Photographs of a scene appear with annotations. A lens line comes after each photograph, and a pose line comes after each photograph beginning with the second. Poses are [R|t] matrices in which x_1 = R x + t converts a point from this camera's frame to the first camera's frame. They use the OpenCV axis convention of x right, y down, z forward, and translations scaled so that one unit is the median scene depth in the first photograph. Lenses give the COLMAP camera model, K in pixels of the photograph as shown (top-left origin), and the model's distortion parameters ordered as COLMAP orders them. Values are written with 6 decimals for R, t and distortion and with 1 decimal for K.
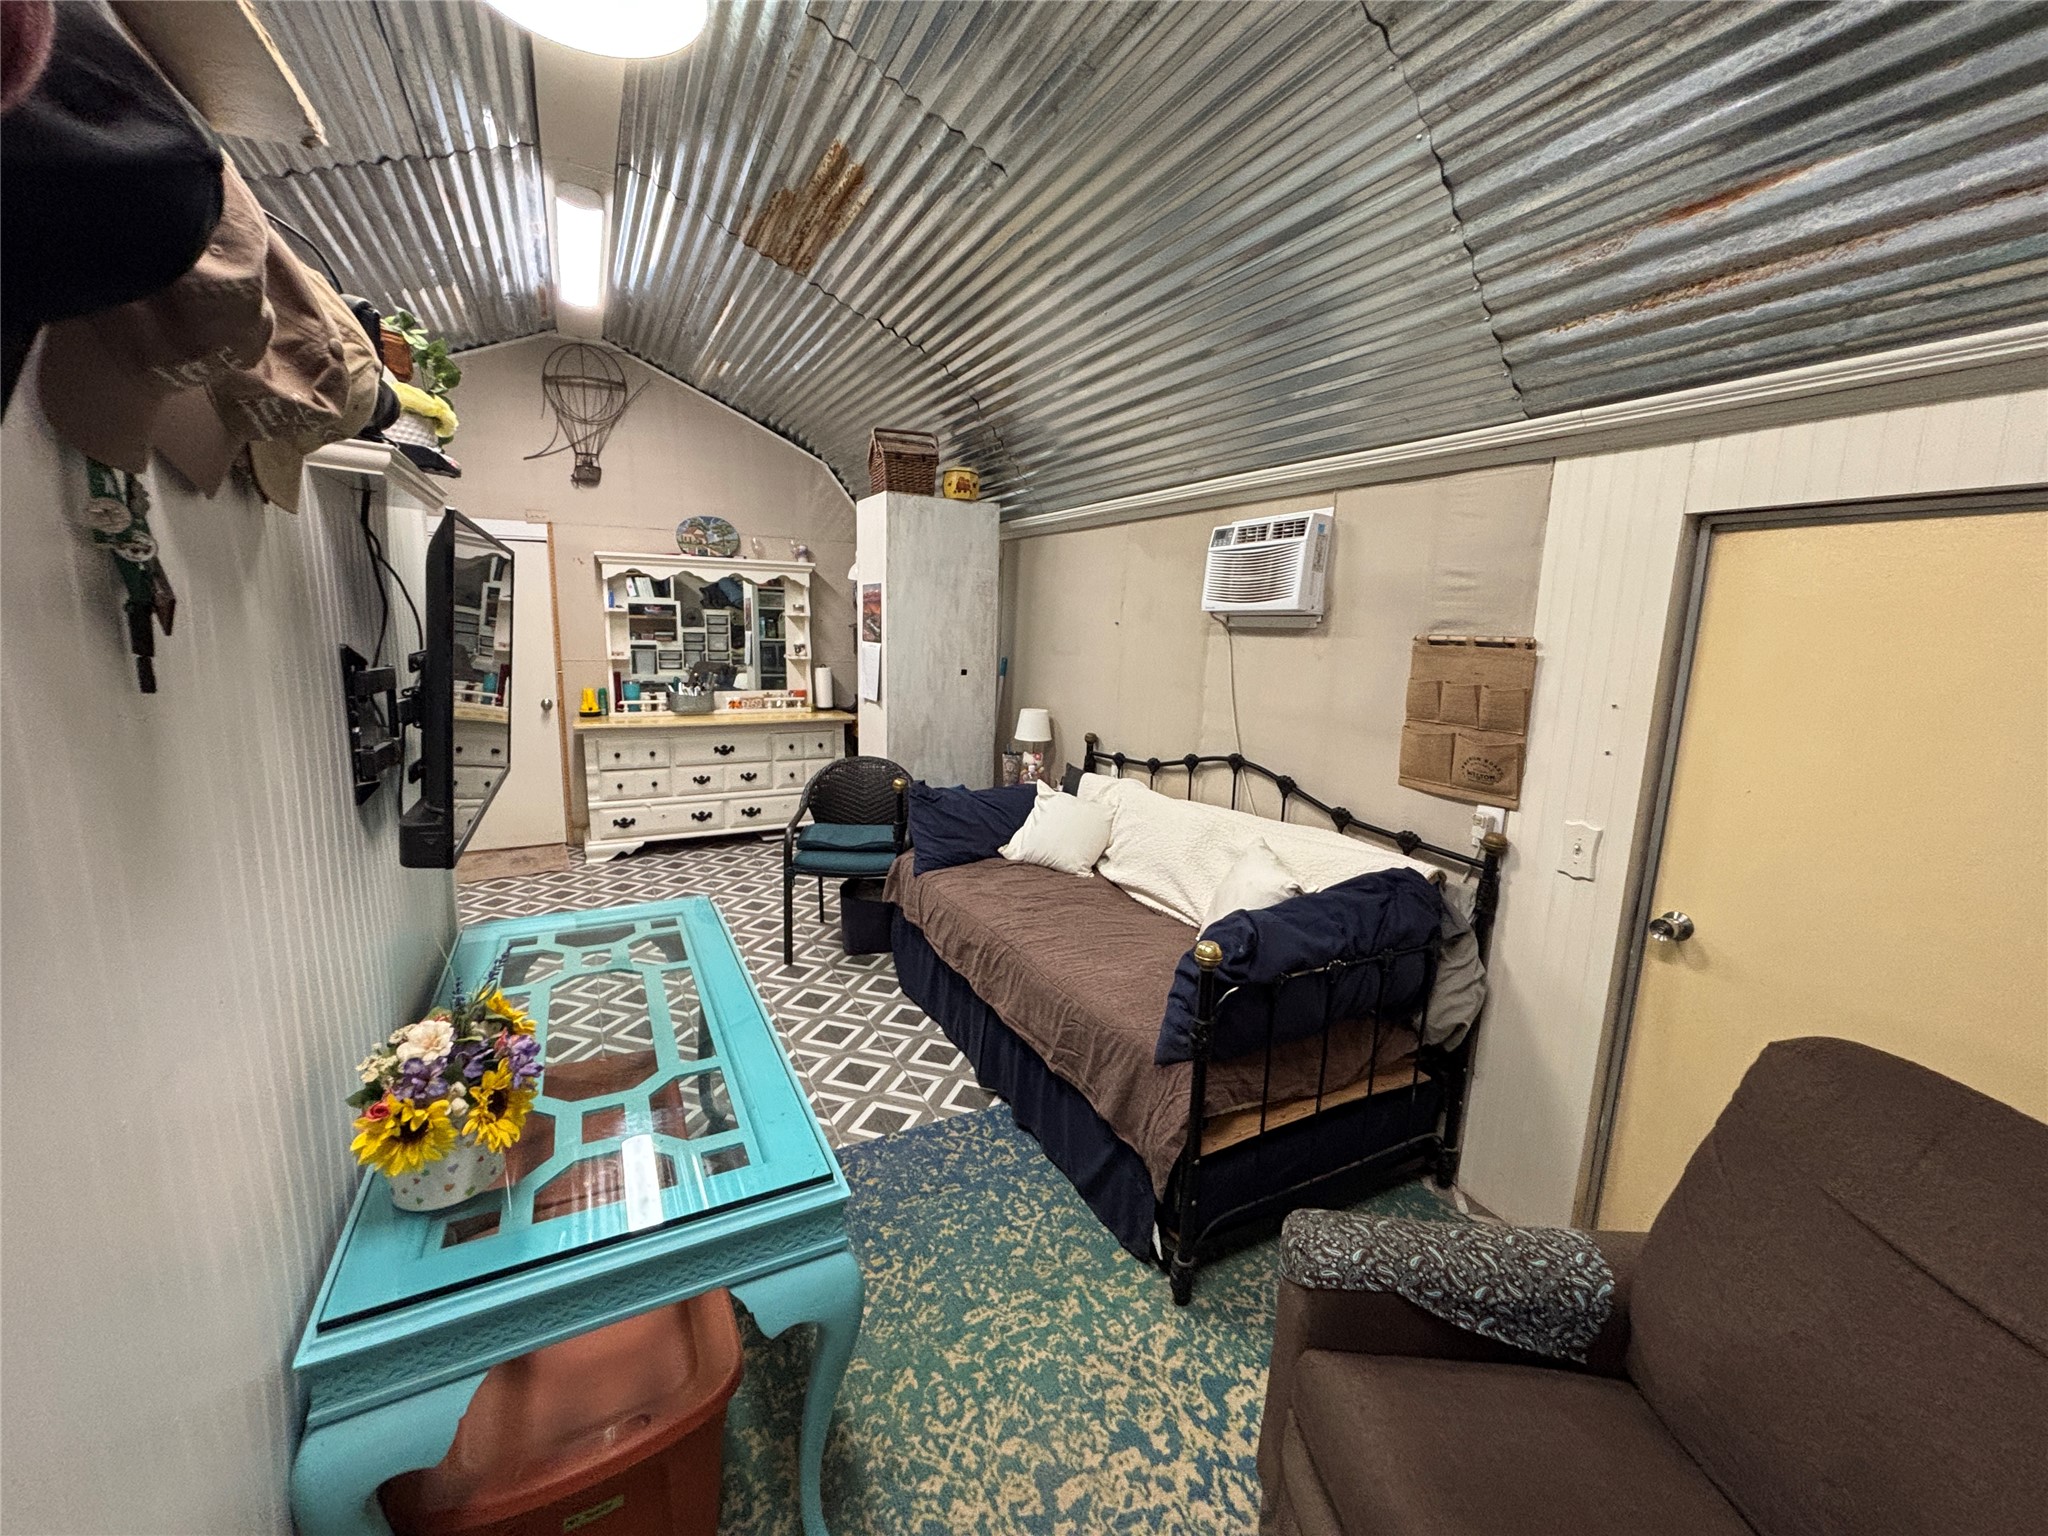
lens RADIAL K [[815.4, 0, 1024.0], [0, 815.4, 768.0], [0, 0, 1]] dist [-0.000671, 0.000845]
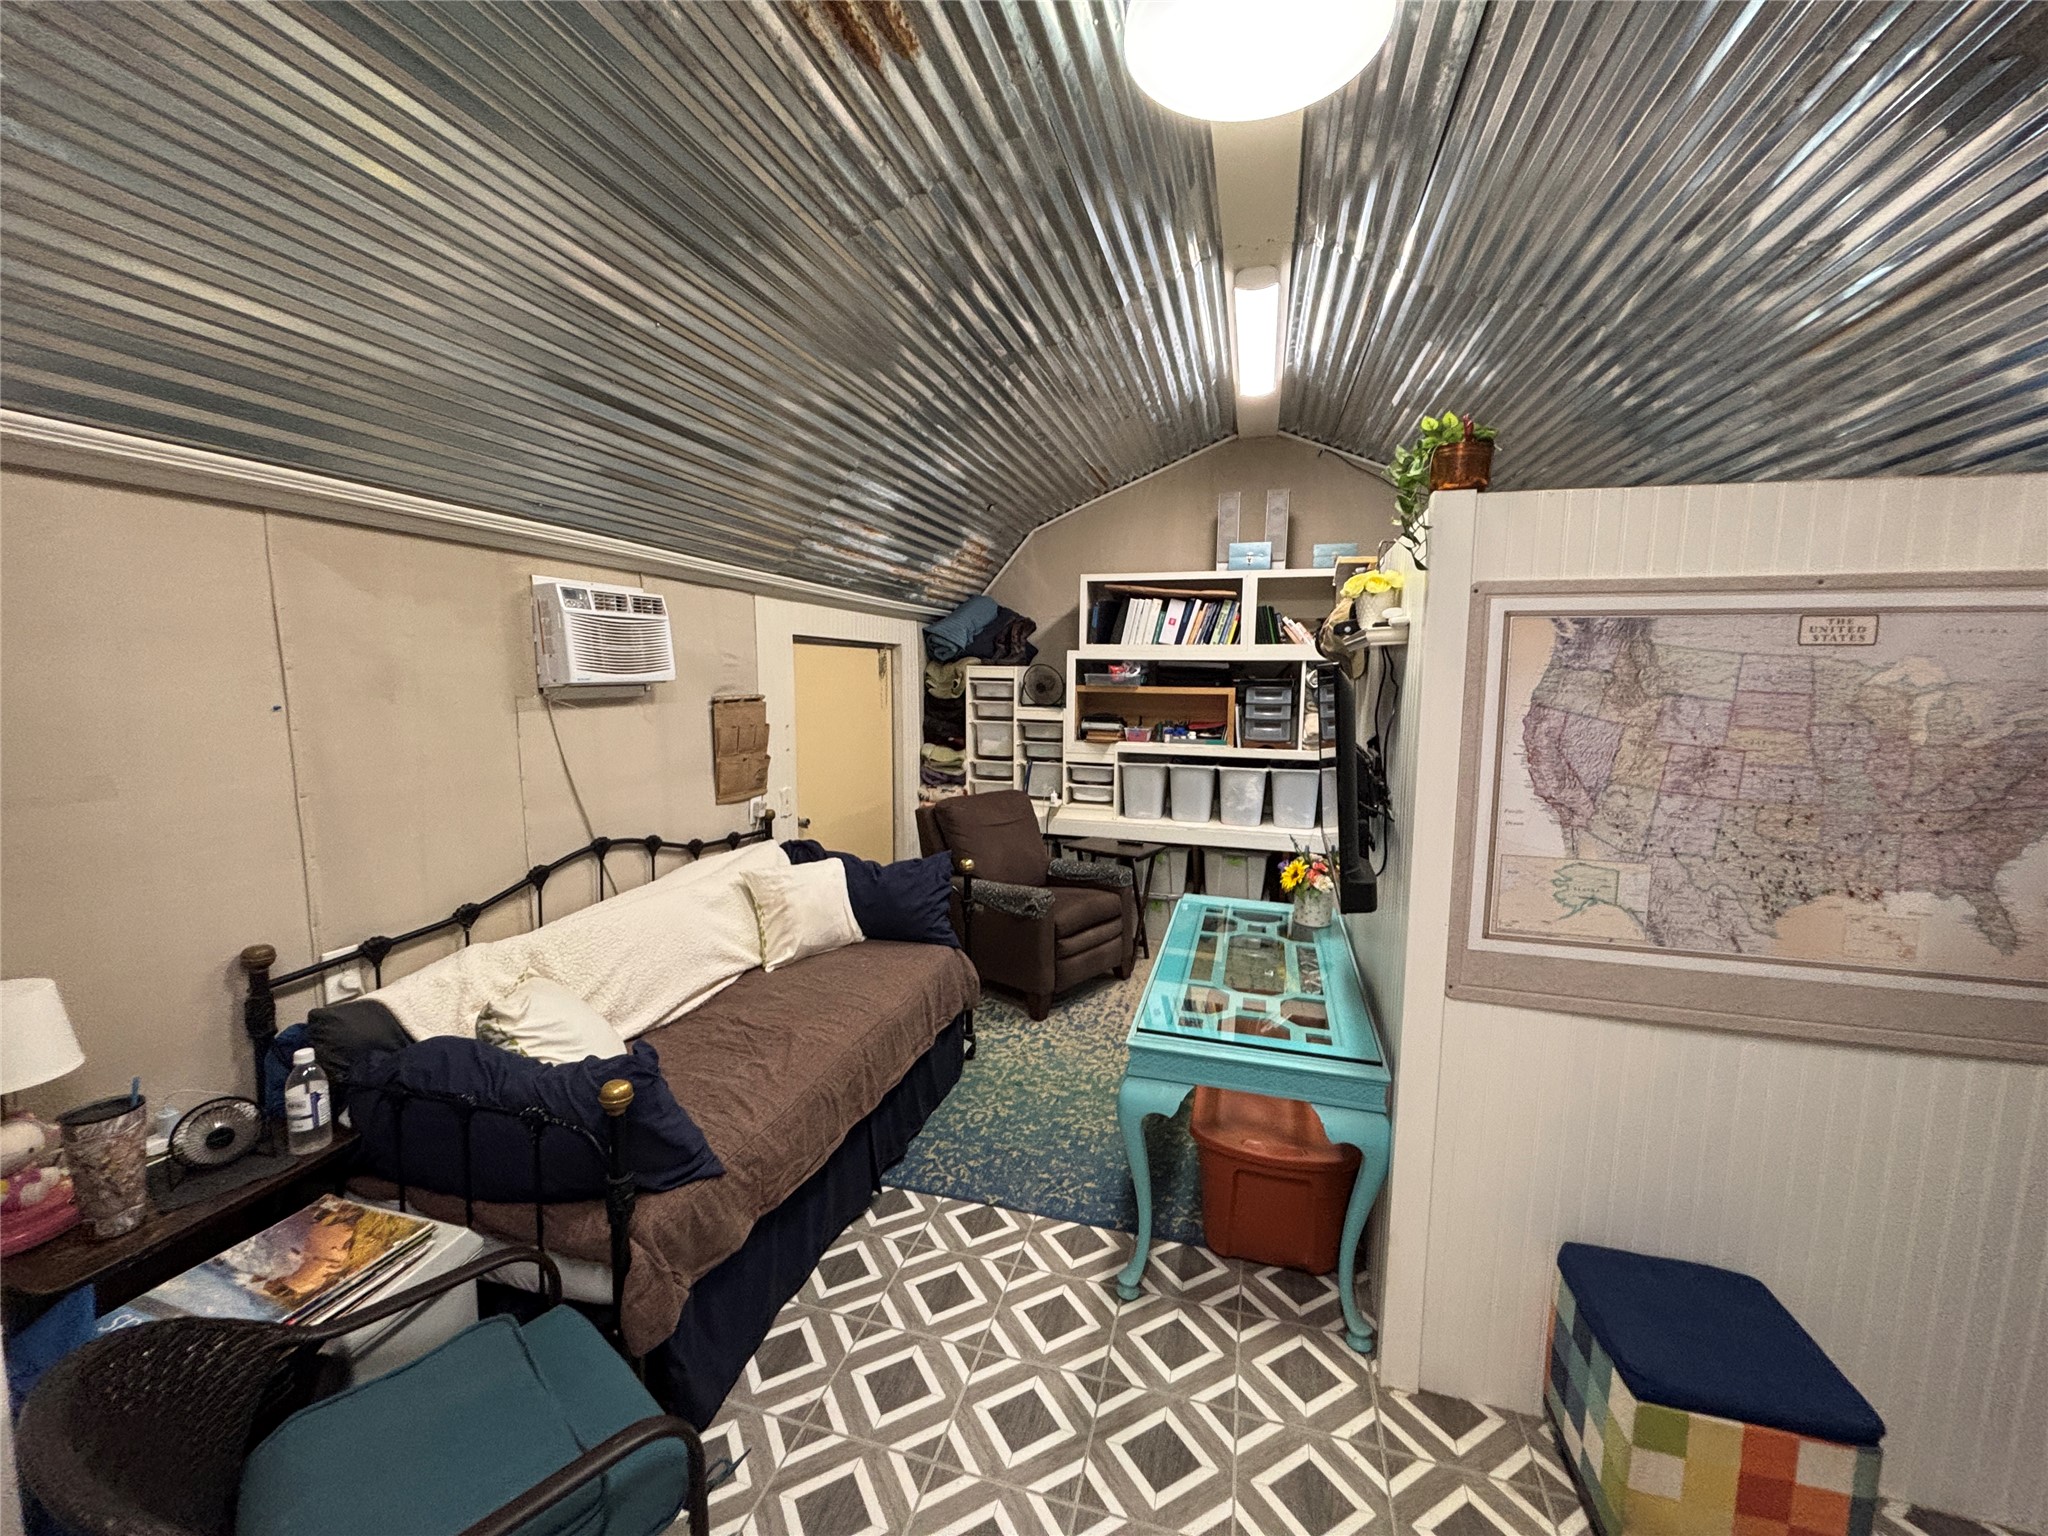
lens RADIAL K [[815.4, 0, 1024.0], [0, 815.4, 768.0], [0, 0, 1]] dist [-0.000671, 0.000845]
pose [[-0.714810, -0.122825, 0.688448, -0.738040], [0.085647, 0.961668, 0.260497, -0.307675], [-0.694054, 0.245170, -0.676890, 1.356450]]
